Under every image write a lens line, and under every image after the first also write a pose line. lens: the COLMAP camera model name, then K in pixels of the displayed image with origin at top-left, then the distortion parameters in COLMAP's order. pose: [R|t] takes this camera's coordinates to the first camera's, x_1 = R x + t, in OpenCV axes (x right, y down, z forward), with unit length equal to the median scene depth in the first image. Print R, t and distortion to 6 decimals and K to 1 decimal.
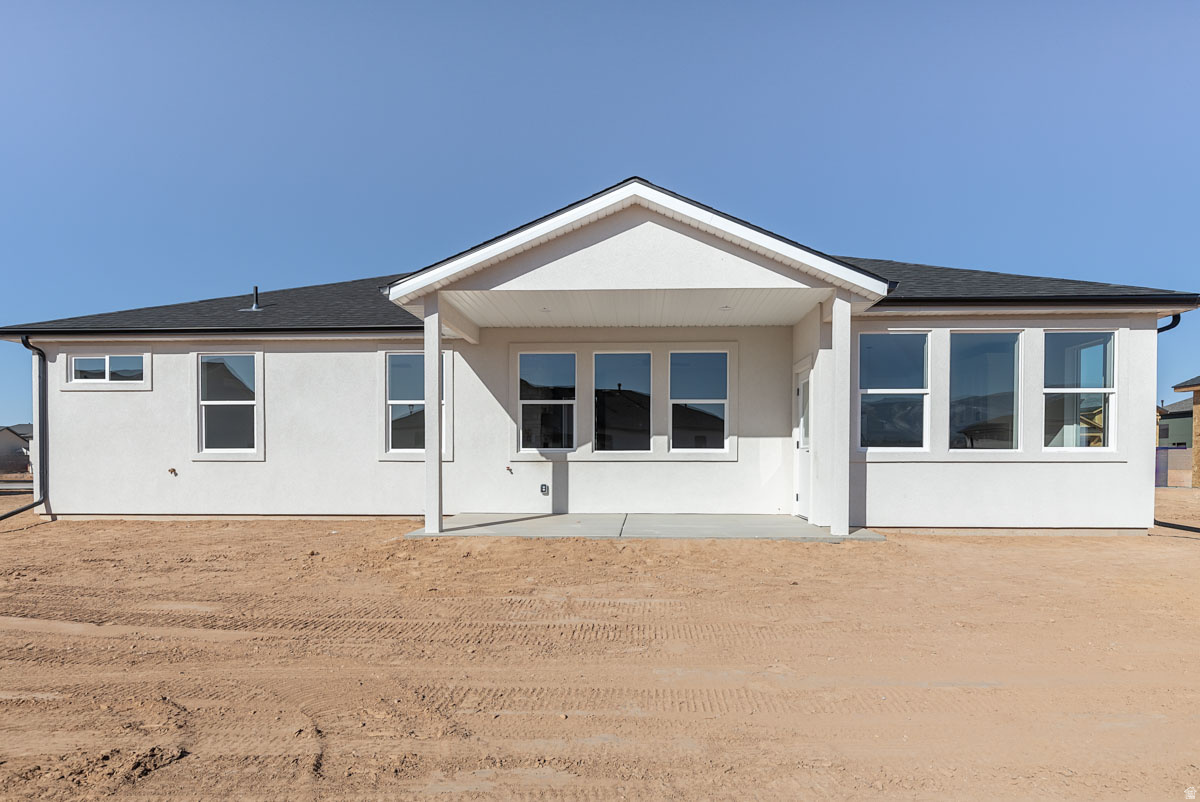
lens RADIAL K [[715.8, 0, 600.0], [0, 715.8, 405.8], [0, 0, 1]] dist [-0.003882, 0.000042]
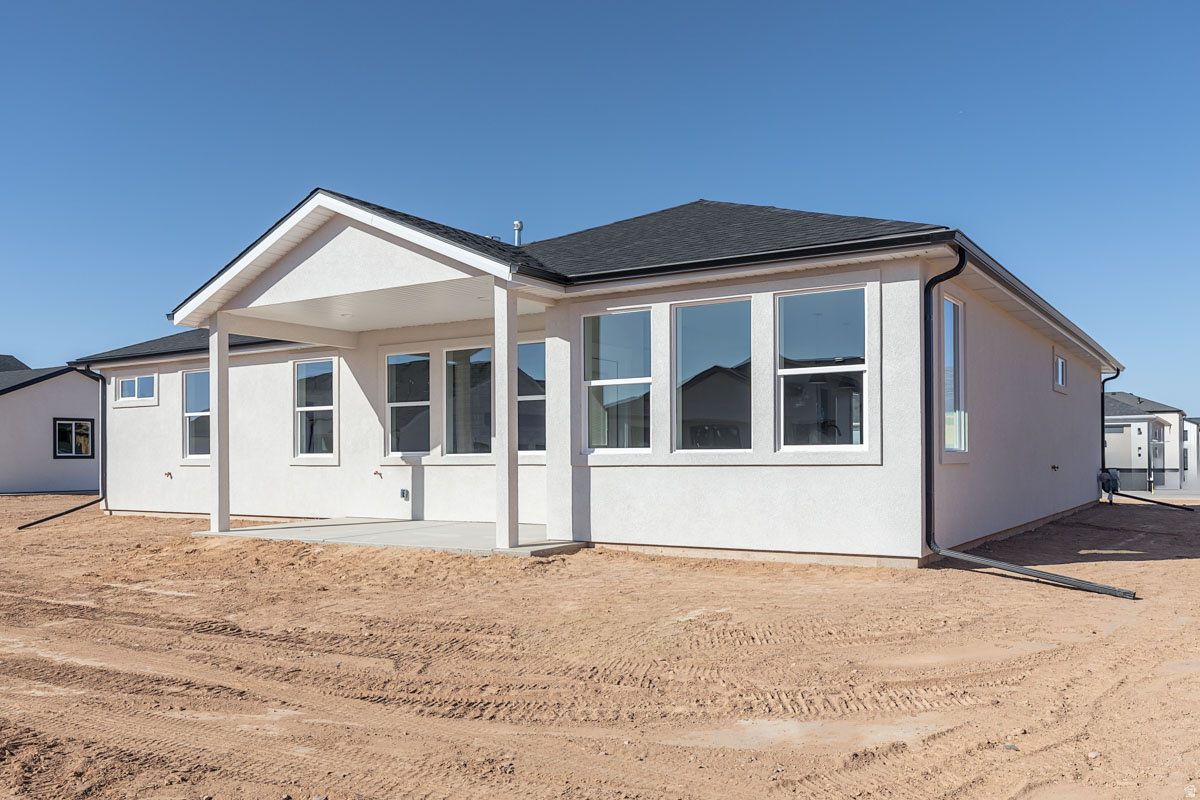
lens RADIAL K [[984.8, 0, 599.6], [0, 984.8, 397.5], [0, 0, 1]] dist [0.005990, -0.001160]
pose [[0.855899, -0.037636, -0.515772, 0.840276], [0.043679, 0.999046, -0.000418, -0.002139], [0.515296, -0.022171, 0.856726, -0.005302]]
